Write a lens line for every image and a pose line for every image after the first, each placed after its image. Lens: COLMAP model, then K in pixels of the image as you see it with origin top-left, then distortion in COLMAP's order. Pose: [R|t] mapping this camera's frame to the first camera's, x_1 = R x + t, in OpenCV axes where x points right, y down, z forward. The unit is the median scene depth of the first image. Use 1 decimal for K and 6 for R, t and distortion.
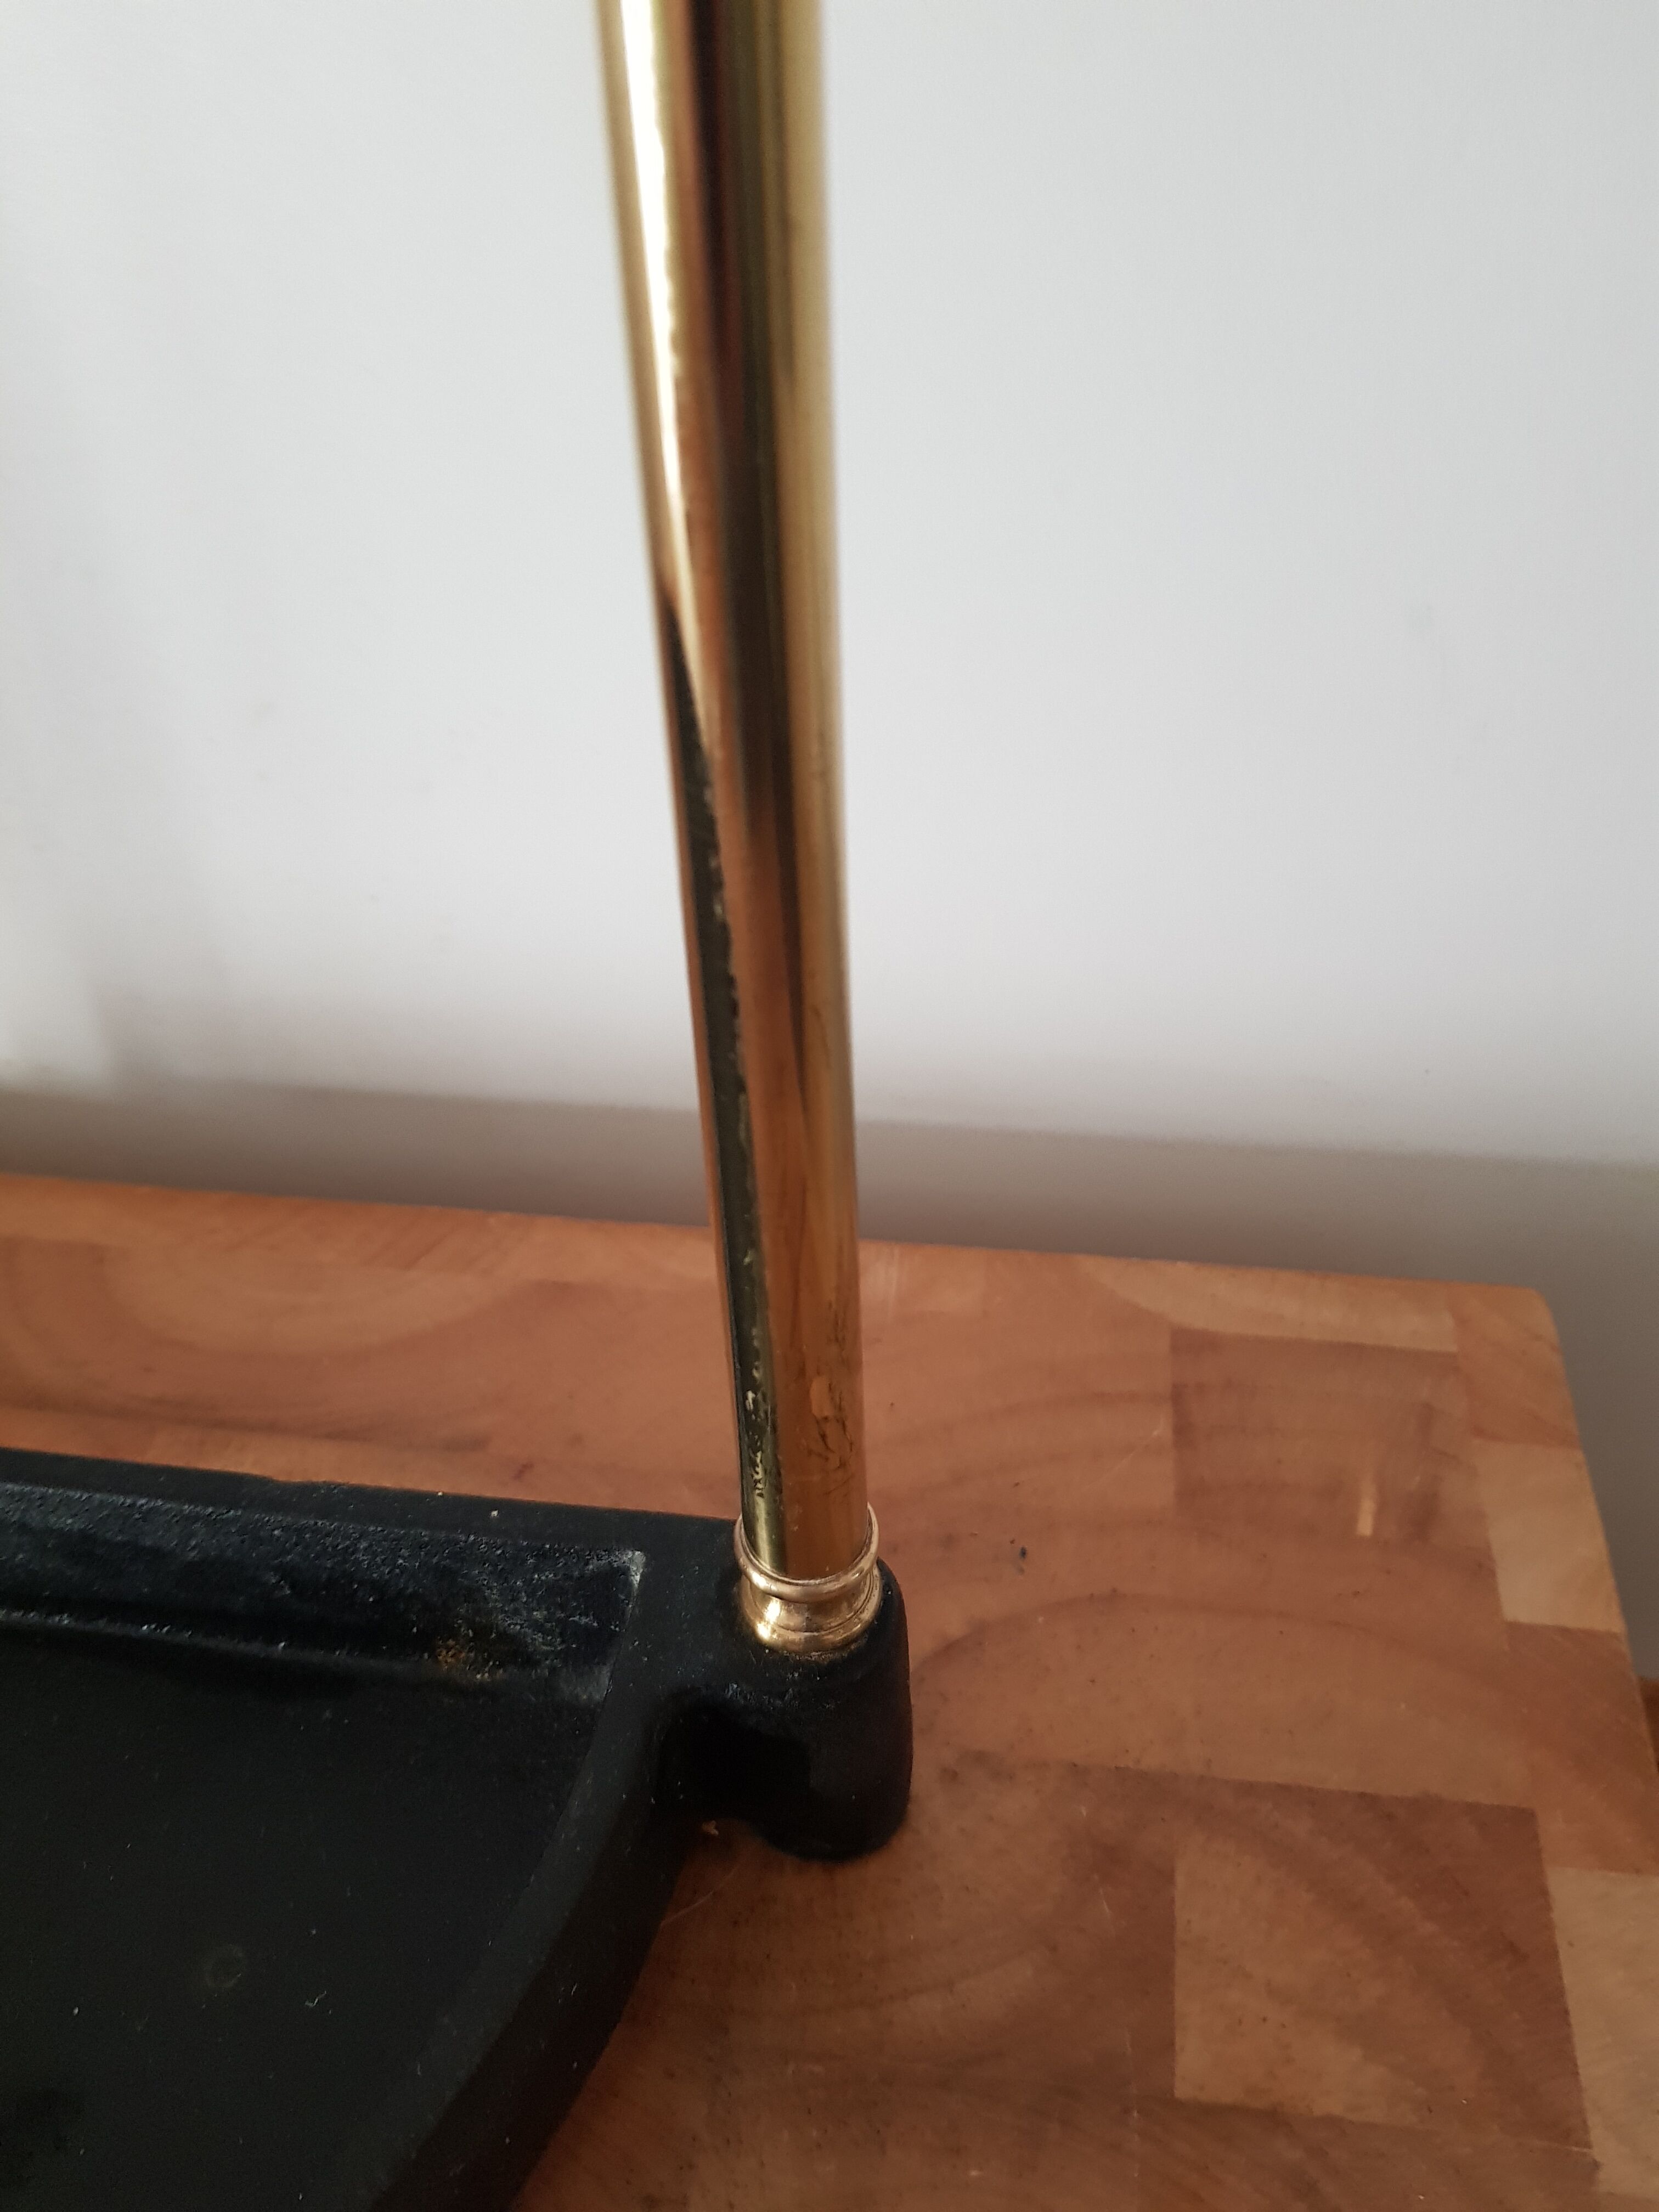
lens RADIAL K [[1762.5, 0, 812.5], [0, 1762.5, 1109.5], [0, 0, 1]] dist [0.050976, -0.138168]
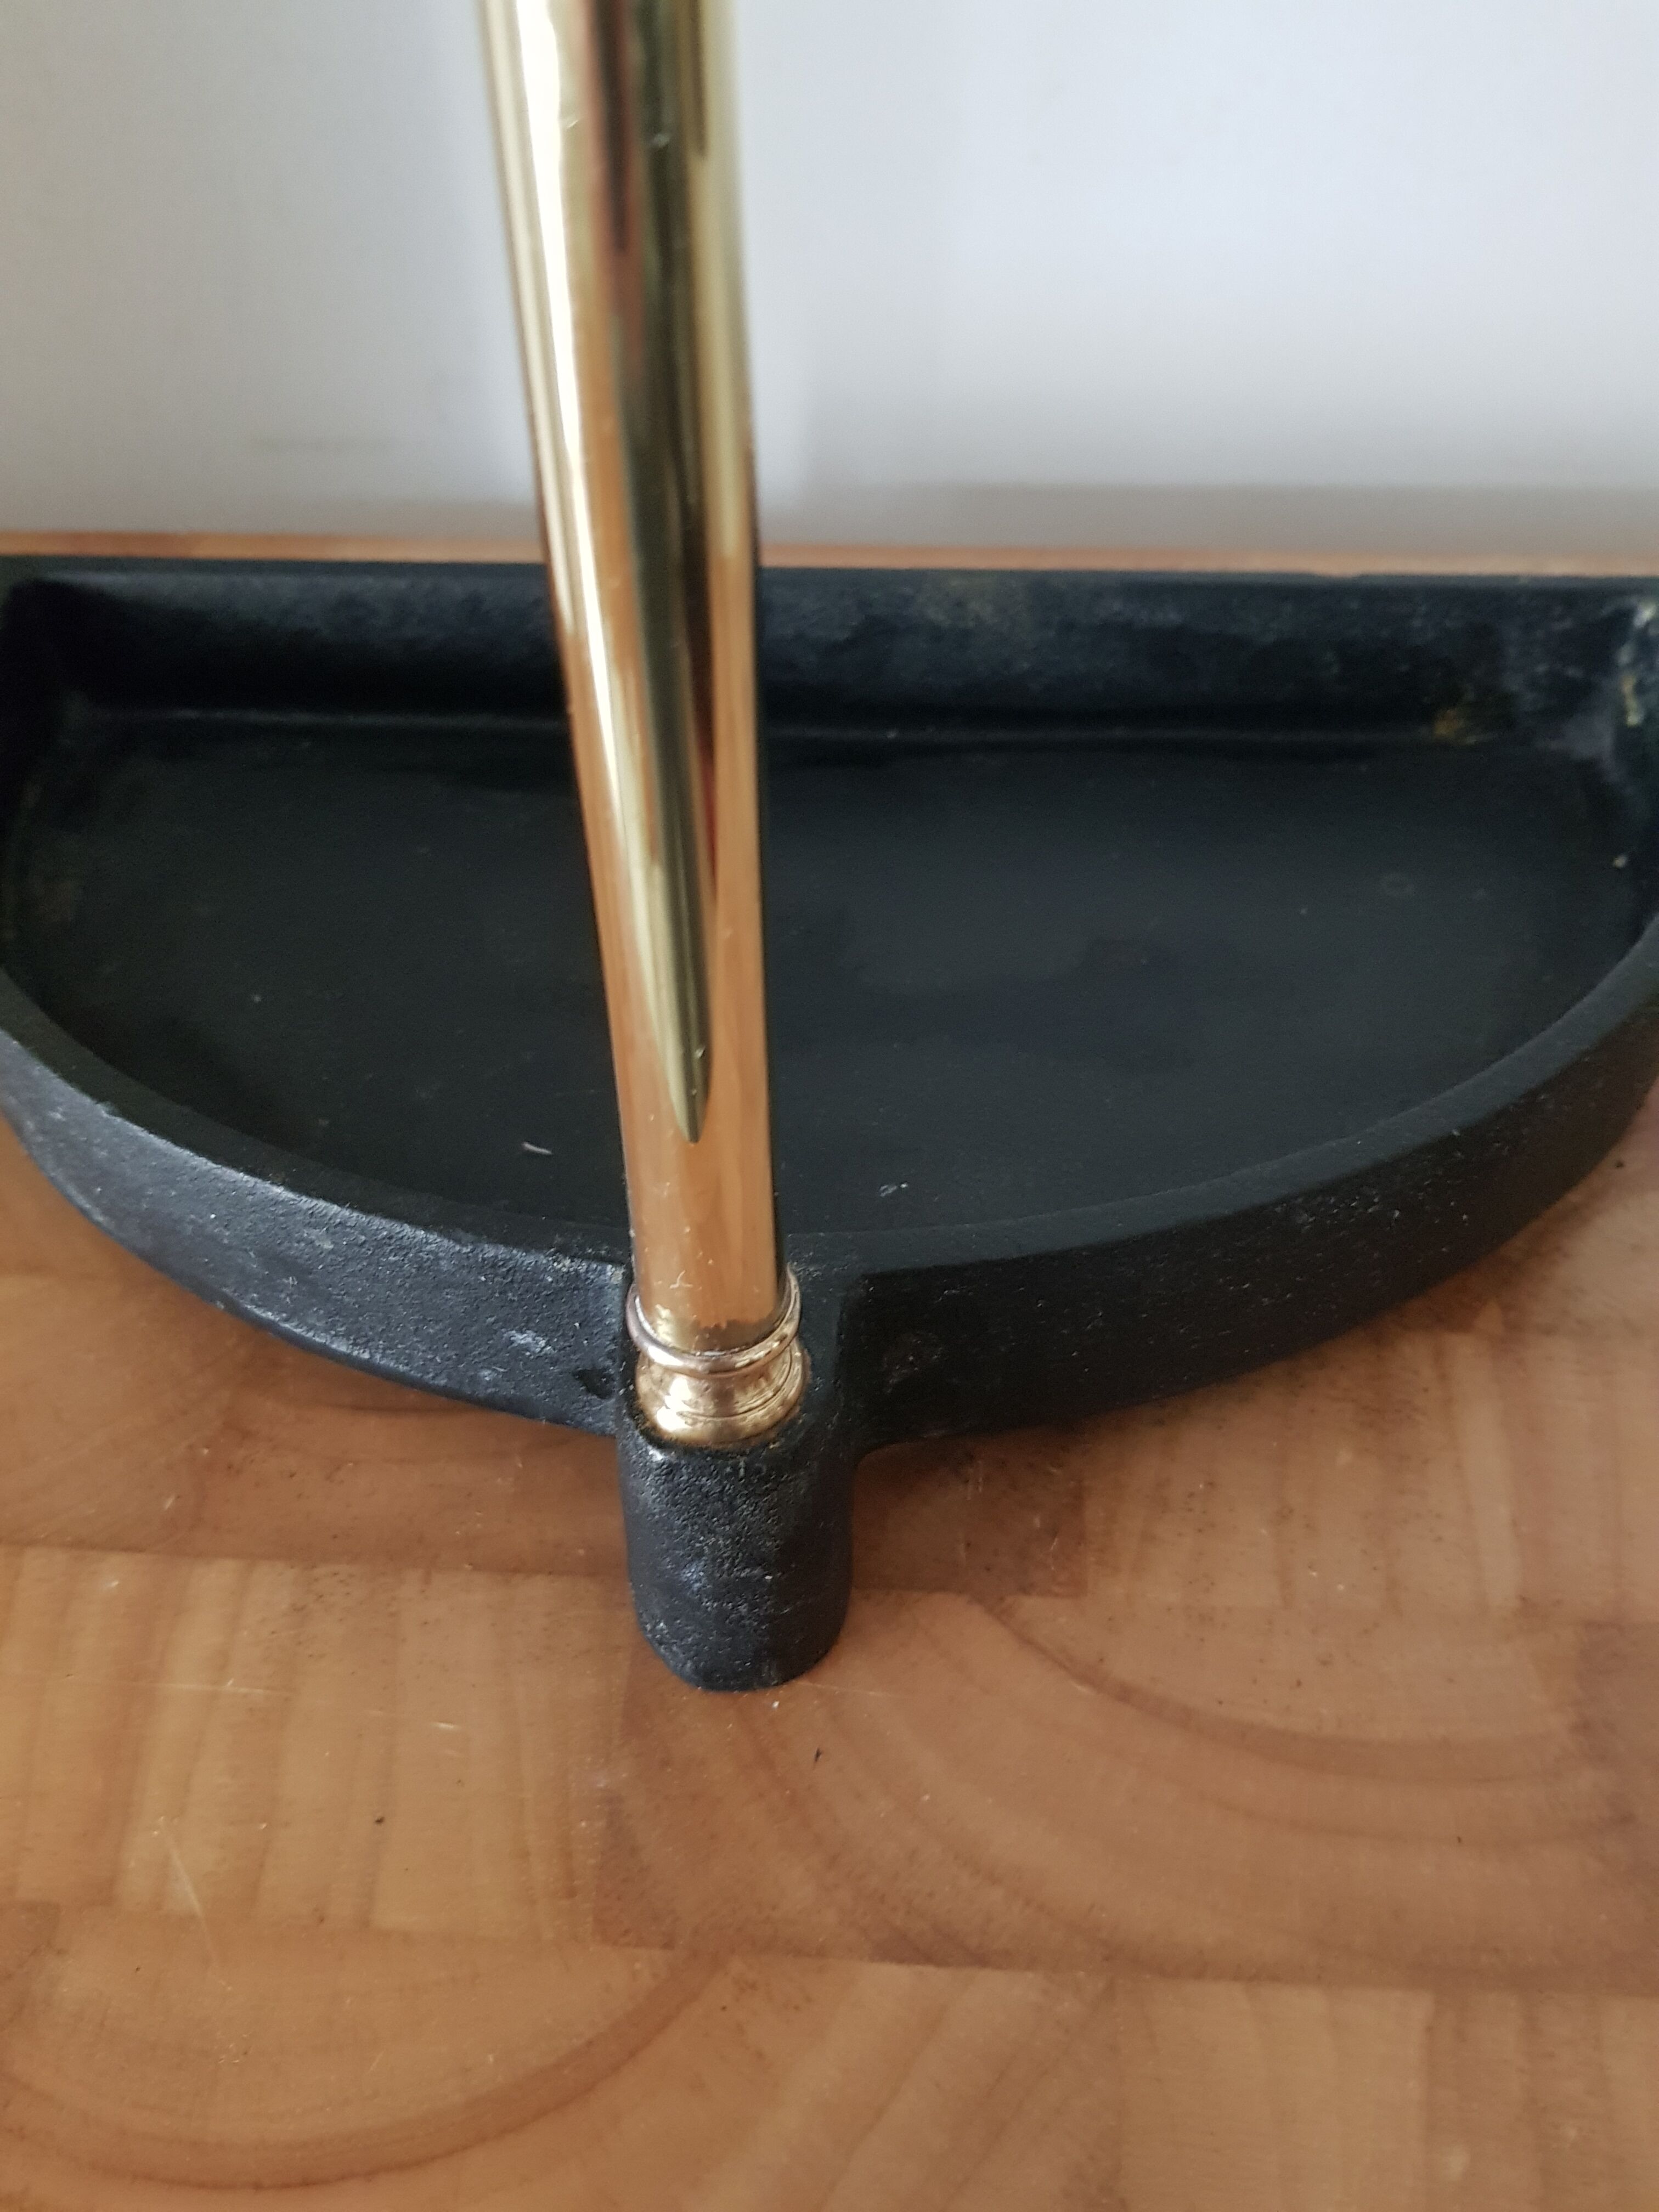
lens RADIAL K [[1762.5, 0, 812.5], [0, 1762.5, 1109.5], [0, 0, 1]] dist [0.050976, -0.138168]
pose [[0.996269, -0.047626, 0.071967, -0.762303], [0.043045, 0.997027, 0.063911, 0.479553], [-0.074797, -0.060575, 0.995357, -0.265431]]
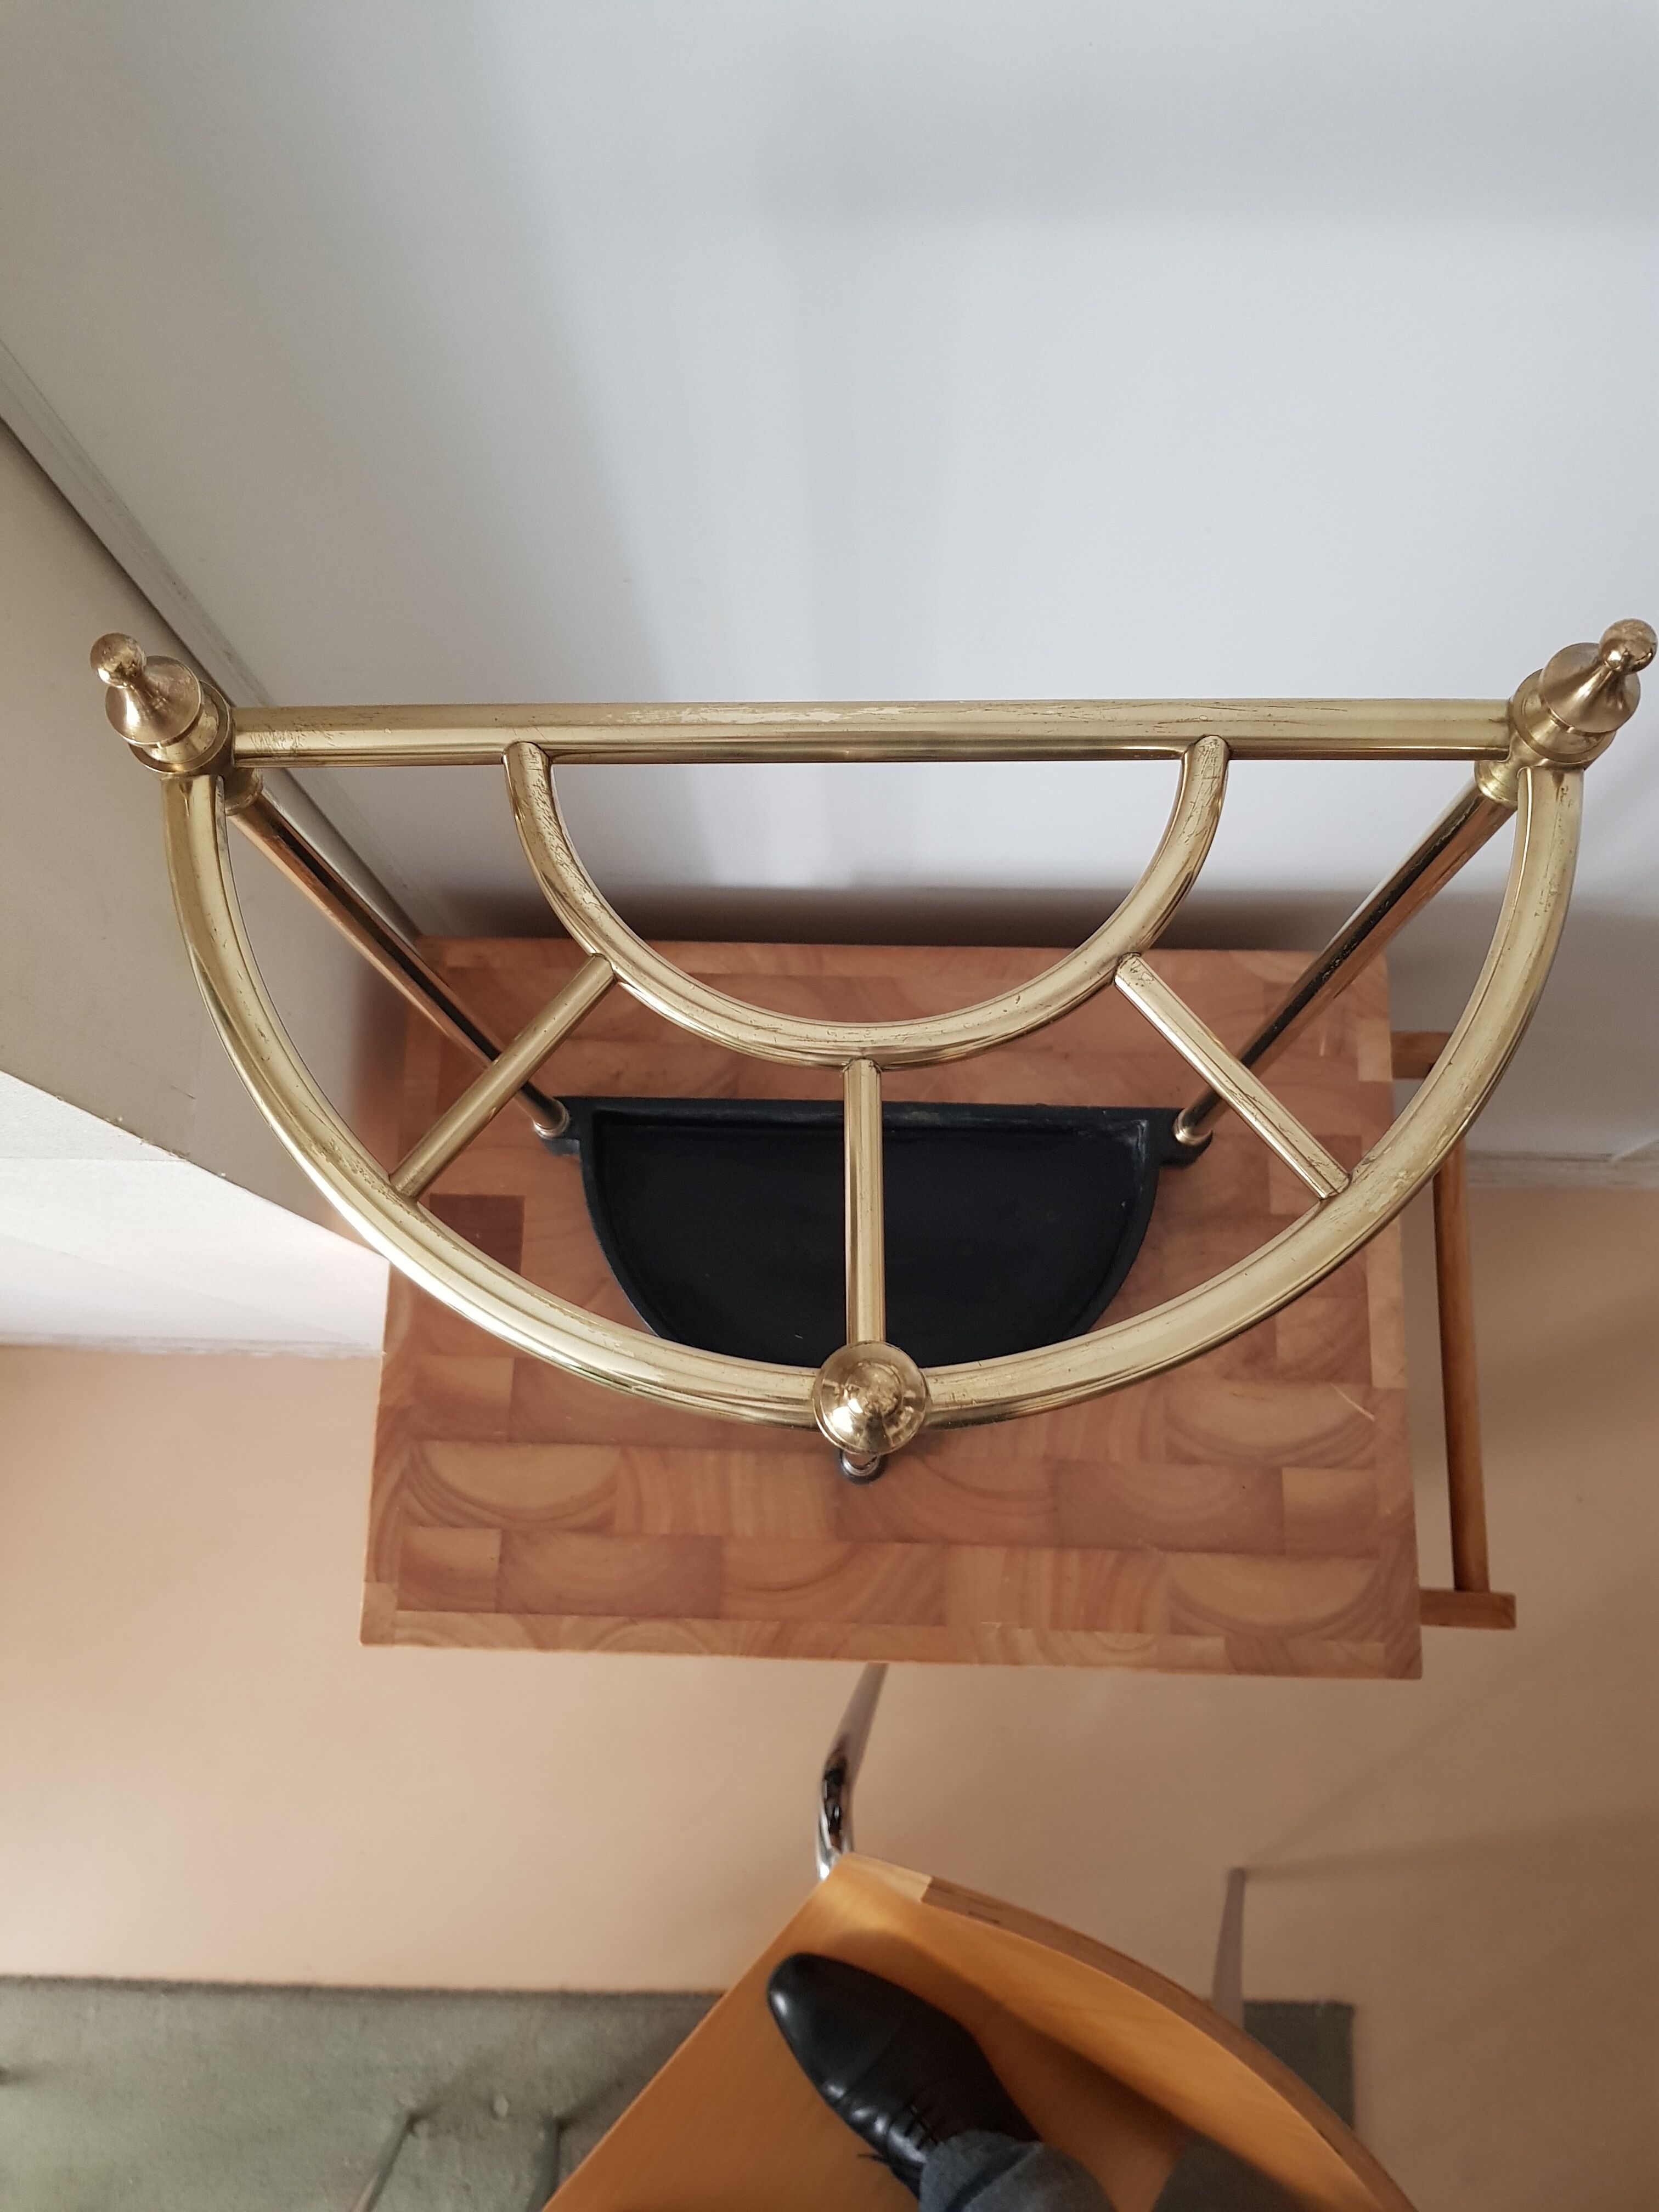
lens RADIAL K [[1701.5, 0, 827.8], [0, 1701.5, 1116.2], [0, 0, 1]] dist [0.042769, -0.111387]
pose [[0.992876, -0.114588, 0.032657, -0.850561], [0.072533, 0.798713, 0.597325, -1.914088], [-0.094530, -0.590701, 0.801334, -1.821927]]
